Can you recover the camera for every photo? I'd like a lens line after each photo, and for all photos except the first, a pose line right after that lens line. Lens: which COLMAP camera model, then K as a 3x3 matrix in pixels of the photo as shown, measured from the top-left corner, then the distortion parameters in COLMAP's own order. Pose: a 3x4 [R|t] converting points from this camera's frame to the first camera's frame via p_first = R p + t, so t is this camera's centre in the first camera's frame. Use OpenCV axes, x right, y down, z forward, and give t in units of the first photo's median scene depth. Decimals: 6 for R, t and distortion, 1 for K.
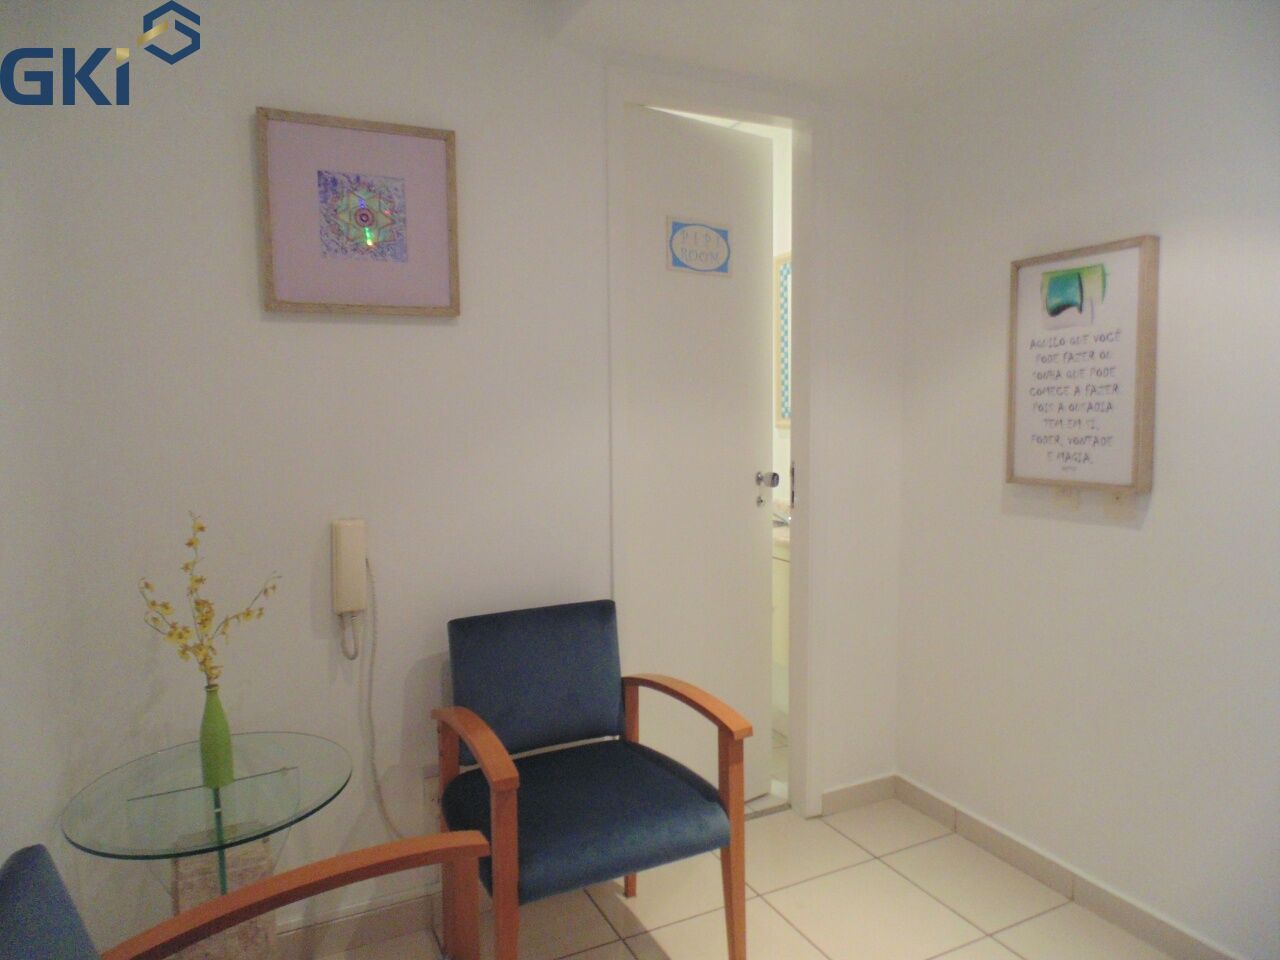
lens RADIAL K [[861.0, 0, 644.8], [0, 861.0, 476.0], [0, 0, 1]] dist [-0.004915, -0.000714]
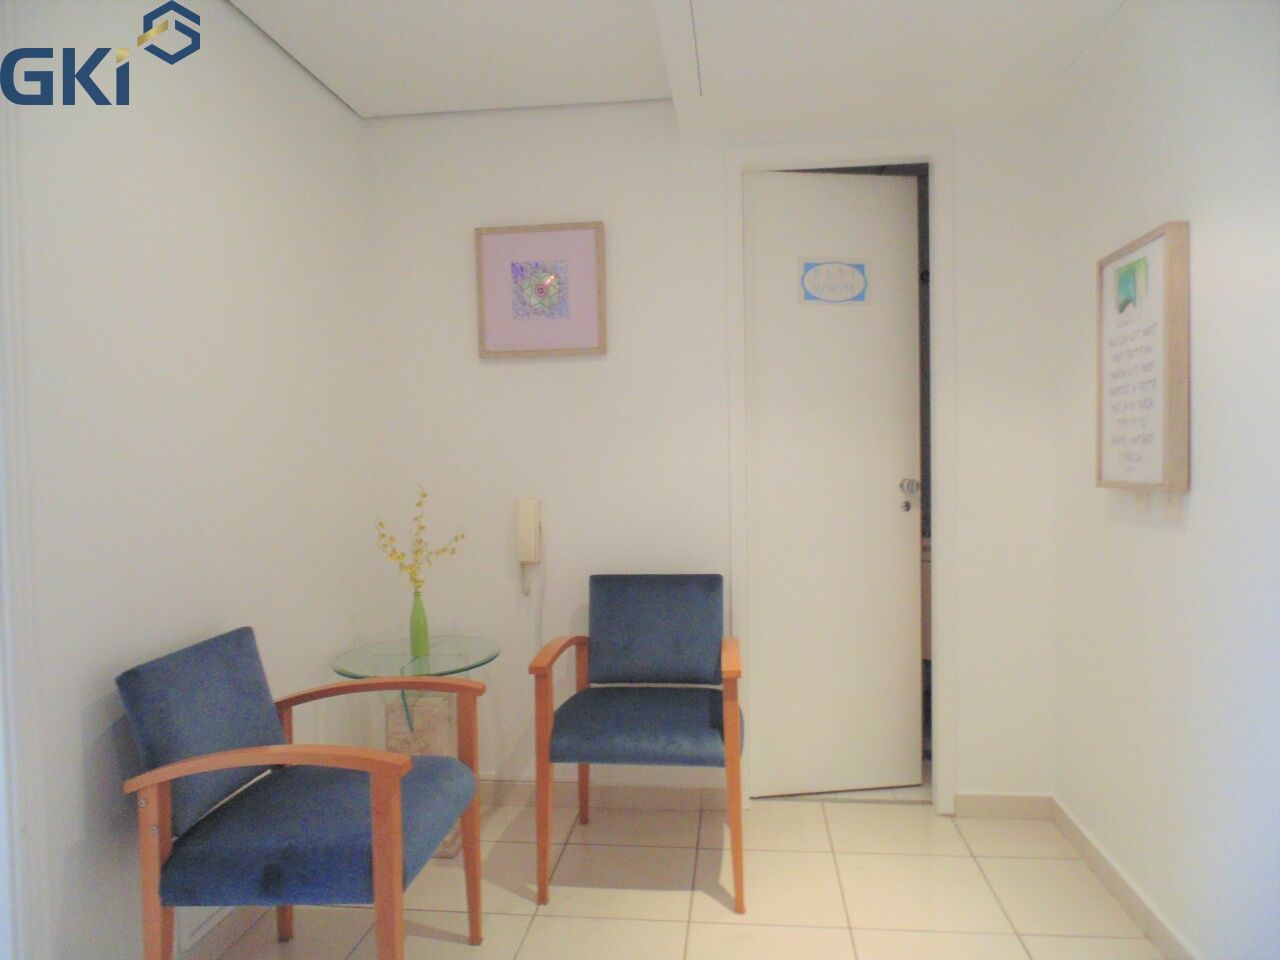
lens RADIAL K [[845.4, 0, 640.0], [0, 845.4, 480.0], [0, 0, 1]] dist [-0.003181, -0.002586]
pose [[0.841734, 0.014369, -0.539702, 0.583331], [-0.040234, 0.998536, -0.036165, 0.063892], [0.538392, 0.052156, 0.841079, -0.094701]]
